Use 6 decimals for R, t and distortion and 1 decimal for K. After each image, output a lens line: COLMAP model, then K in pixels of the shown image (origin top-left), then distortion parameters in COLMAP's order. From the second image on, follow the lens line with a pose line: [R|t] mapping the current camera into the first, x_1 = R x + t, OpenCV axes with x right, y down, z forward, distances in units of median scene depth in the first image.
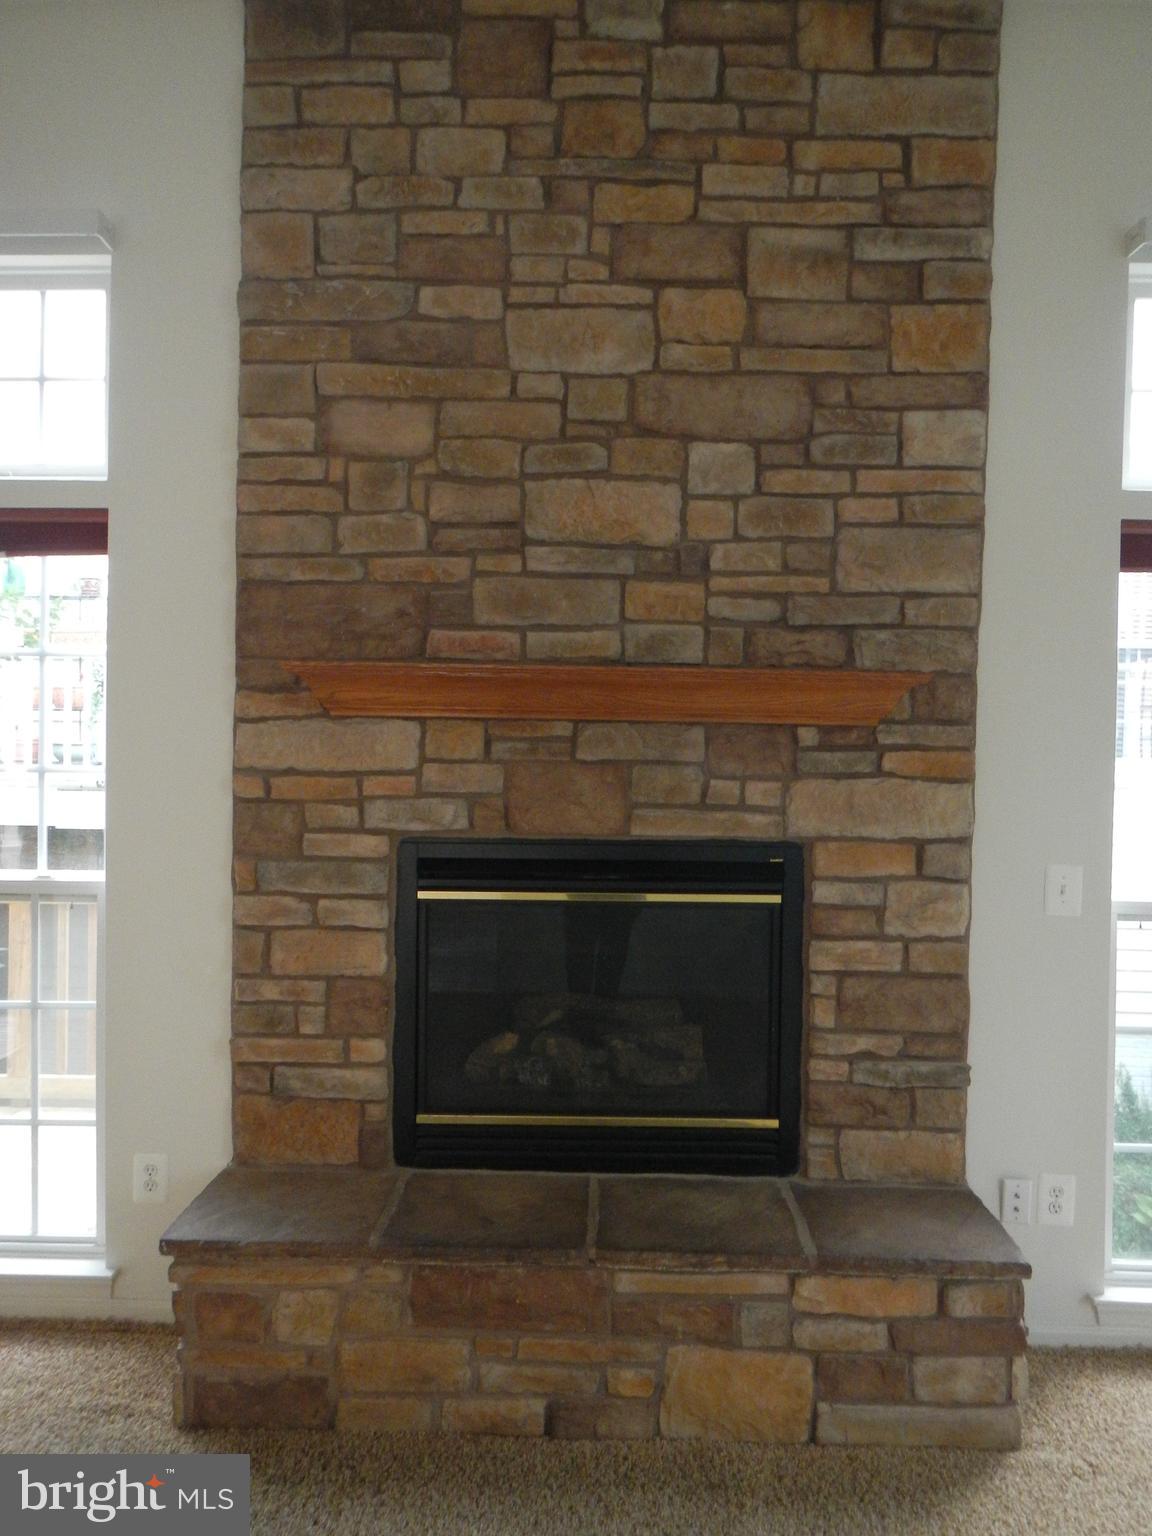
lens RADIAL K [[1305.3, 0, 571.4], [0, 1305.3, 755.9], [0, 0, 1]] dist [0.021346, 0.001791]
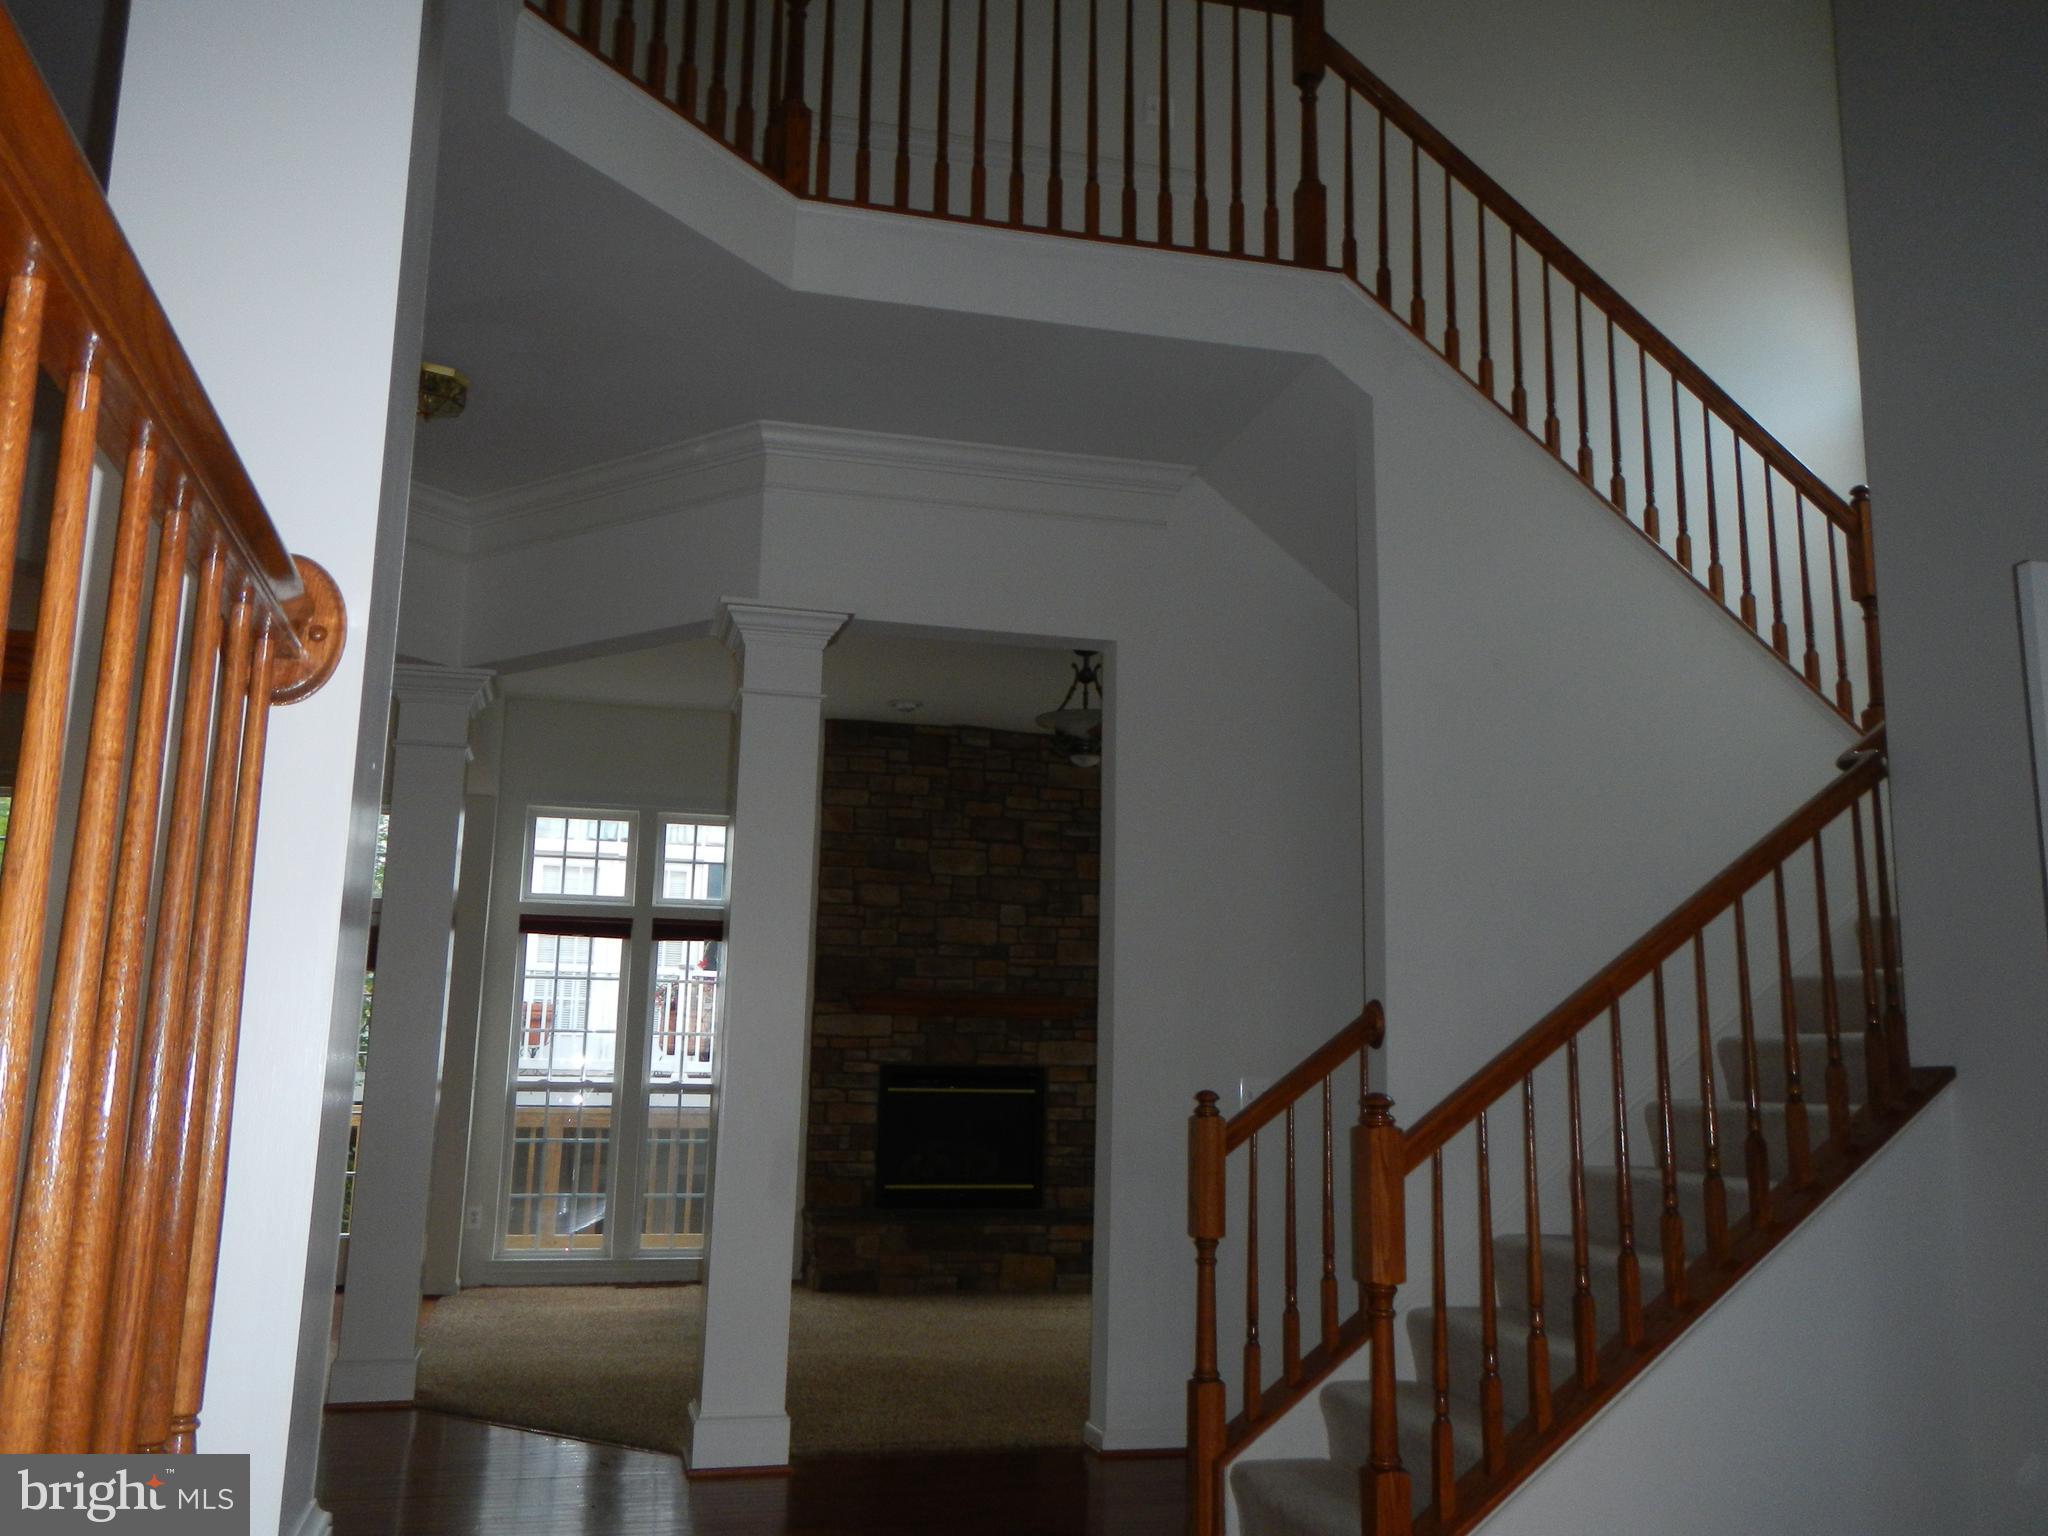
lens RADIAL K [[1740.5, 0, 1032.9], [0, 1740.5, 764.9], [0, 0, 1]] dist [0.021346, 0.001791]
pose [[0.959795, 0.054309, 0.275397, -0.782056], [-0.000104, 0.981174, -0.193126, 0.141536], [-0.280701, 0.185333, 0.941732, -2.204140]]
